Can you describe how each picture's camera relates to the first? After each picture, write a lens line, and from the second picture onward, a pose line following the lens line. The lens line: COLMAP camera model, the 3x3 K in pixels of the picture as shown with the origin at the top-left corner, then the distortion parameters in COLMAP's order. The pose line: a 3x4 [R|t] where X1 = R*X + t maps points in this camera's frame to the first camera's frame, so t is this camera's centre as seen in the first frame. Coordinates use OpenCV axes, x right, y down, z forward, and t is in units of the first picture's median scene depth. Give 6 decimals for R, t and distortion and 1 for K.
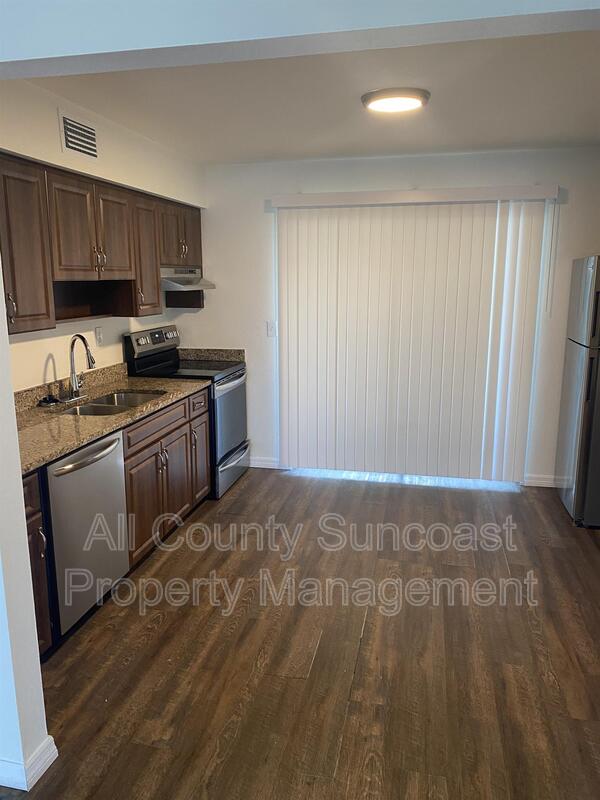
lens RADIAL K [[589.2, 0, 302.5], [0, 589.2, 403.2], [0, 0, 1]] dist [0.004850, -0.003252]
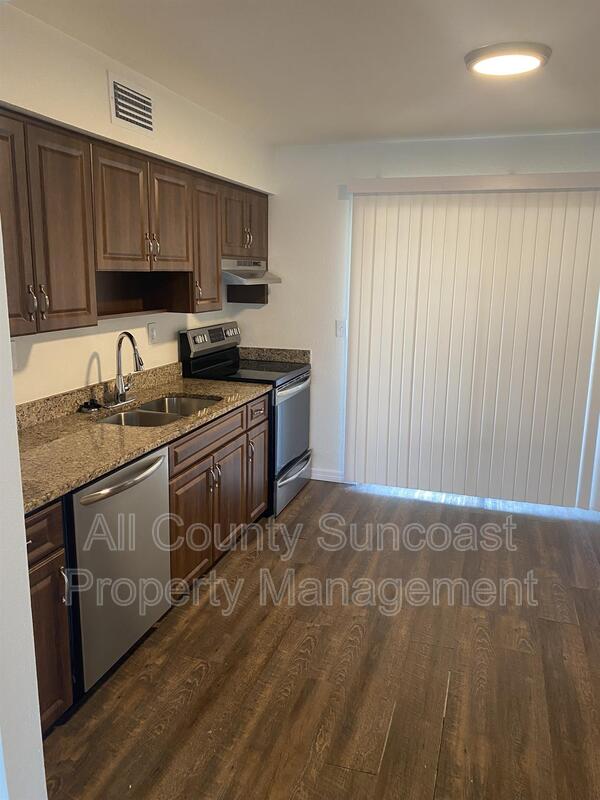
lens RADIAL K [[590.5, 0, 313.2], [0, 590.5, 390.6], [0, 0, 1]] dist [0.007205, -0.044142]
pose [[0.995757, 0.035435, -0.084921, -0.020916], [-0.036482, 0.999276, -0.010810, -0.027798], [0.084477, 0.013863, 0.996329, 0.134916]]
